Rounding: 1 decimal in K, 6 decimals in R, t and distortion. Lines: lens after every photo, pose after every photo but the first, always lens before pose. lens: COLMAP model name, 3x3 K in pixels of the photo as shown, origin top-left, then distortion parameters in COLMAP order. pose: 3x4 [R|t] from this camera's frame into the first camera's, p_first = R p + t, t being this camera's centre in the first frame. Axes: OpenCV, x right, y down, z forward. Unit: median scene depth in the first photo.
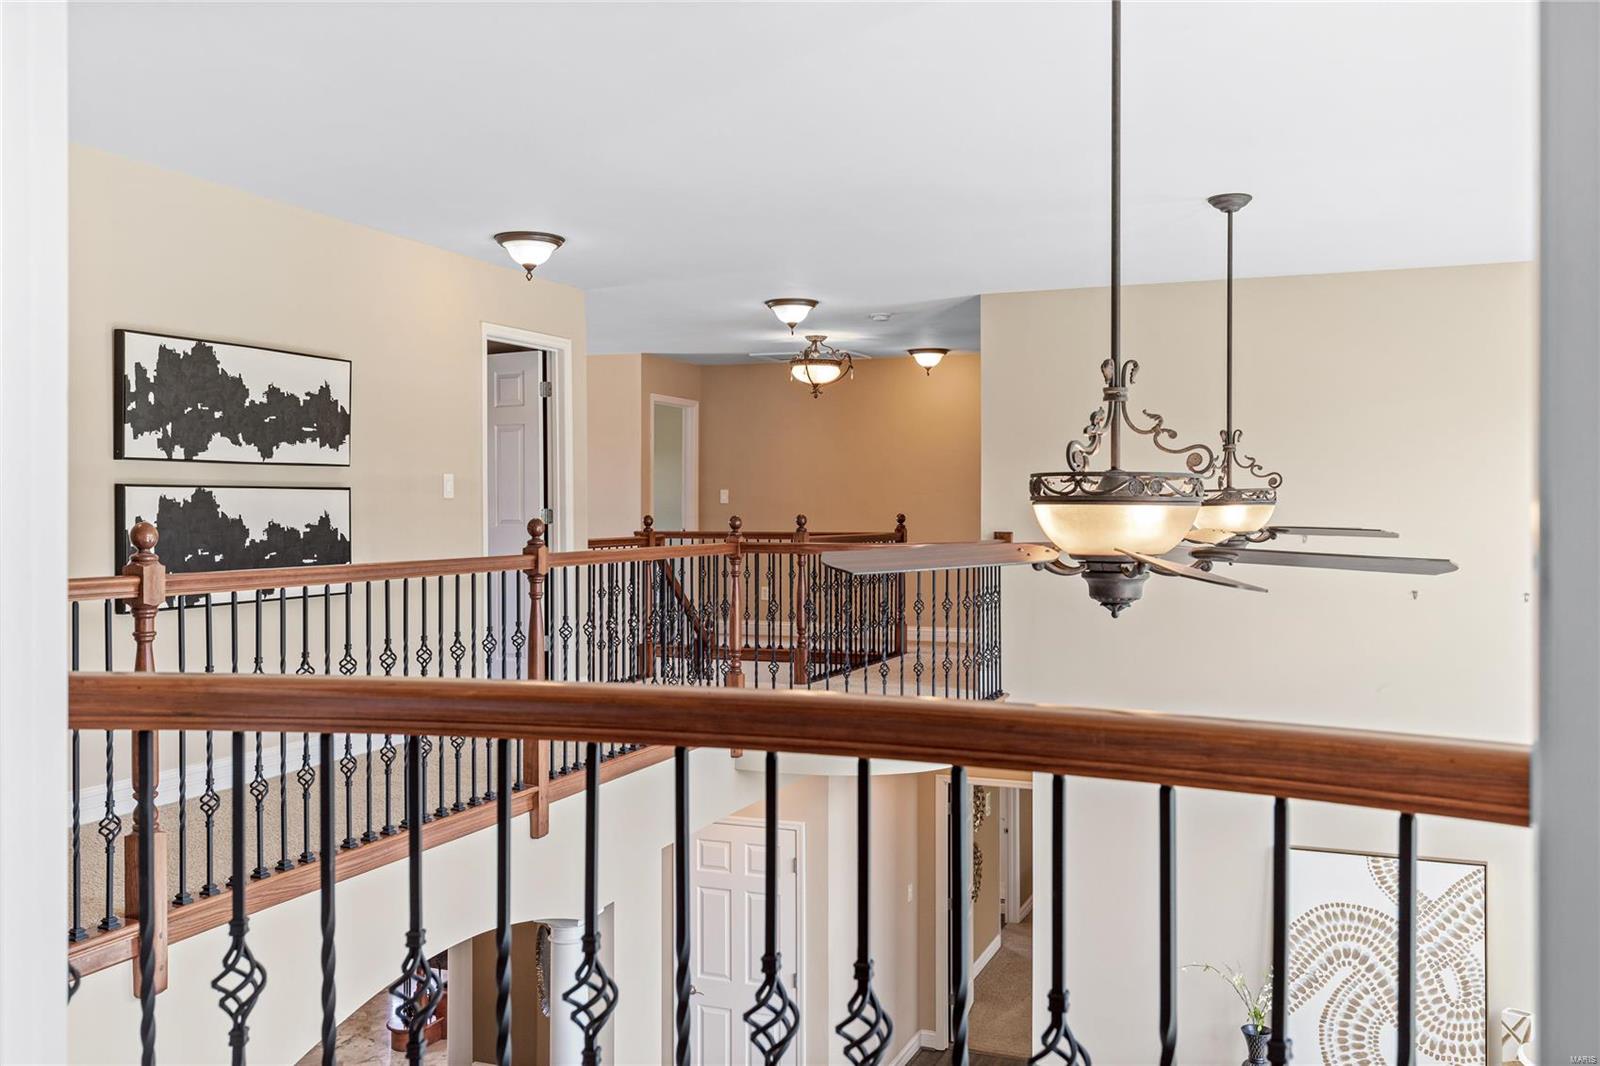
lens RADIAL K [[1353.6, 0, 790.3], [0, 1353.6, 534.9], [0, 0, 1]] dist [-0.005876, 0.004407]
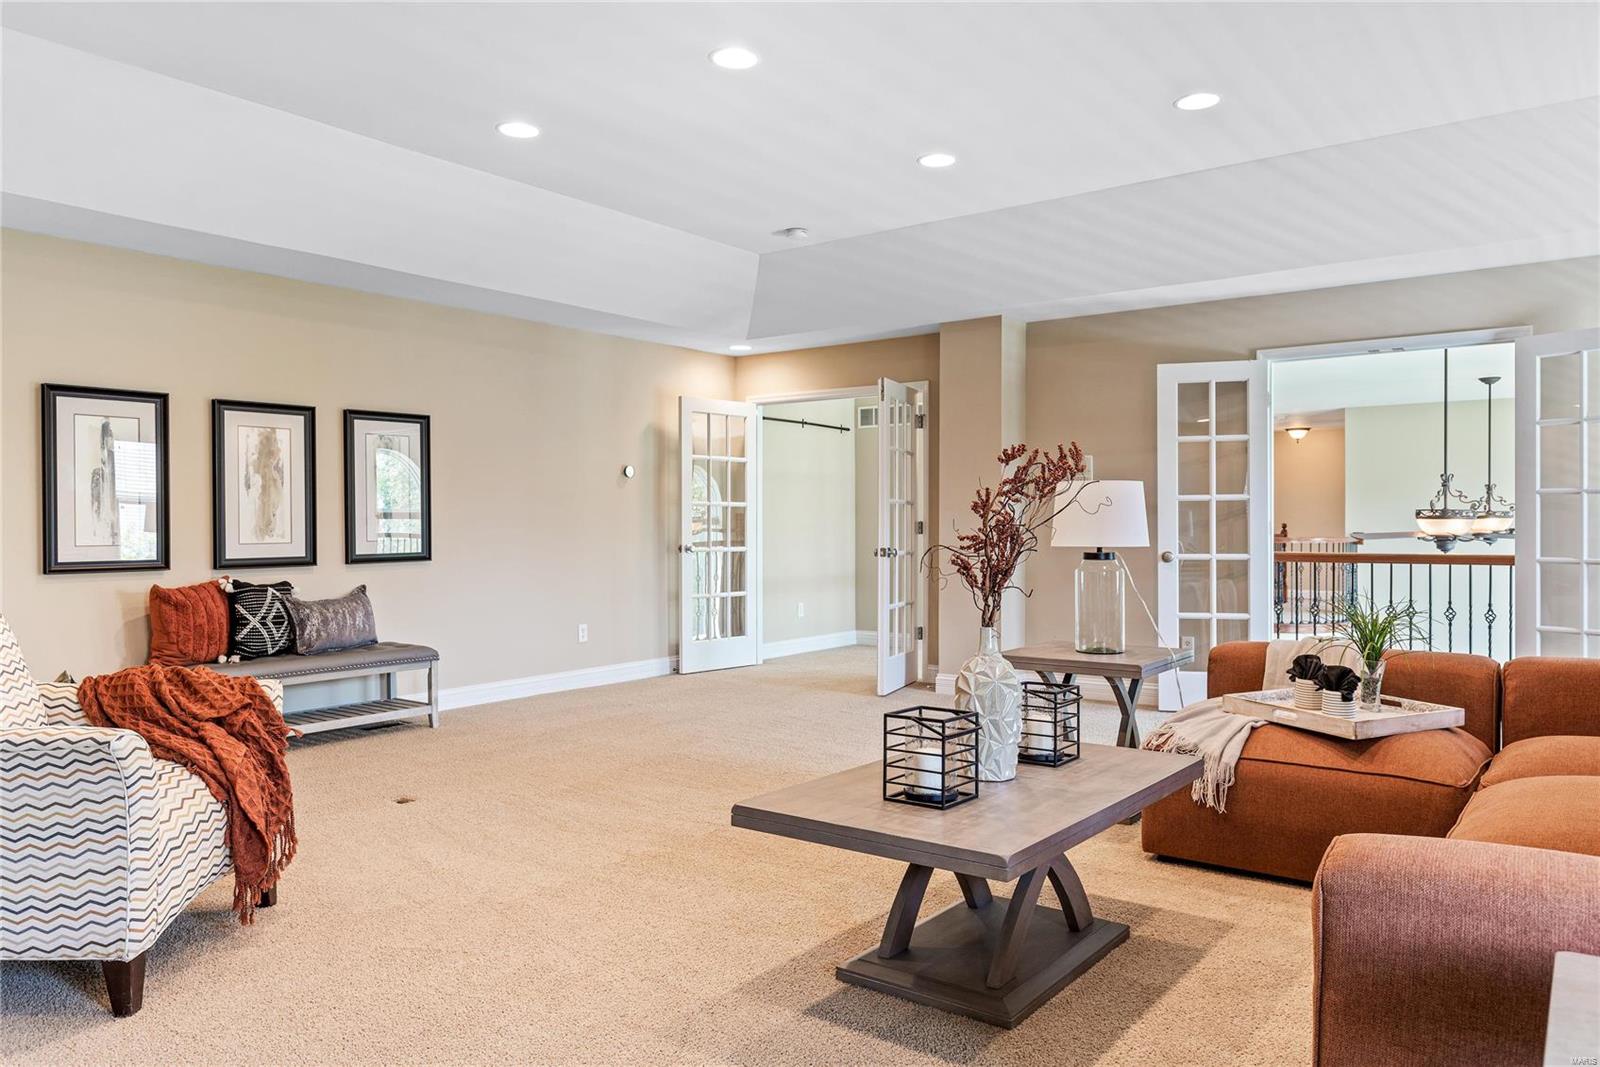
lens RADIAL K [[1090.0, 0, 807.7], [0, 1090.0, 535.8], [0, 0, 1]] dist [0.004916, 0.000077]
pose [[0.968282, -0.001038, -0.249857, -0.569606], [-0.000274, 0.999986, -0.005217, 0.030082], [0.249859, 0.005120, 0.968269, -1.856109]]
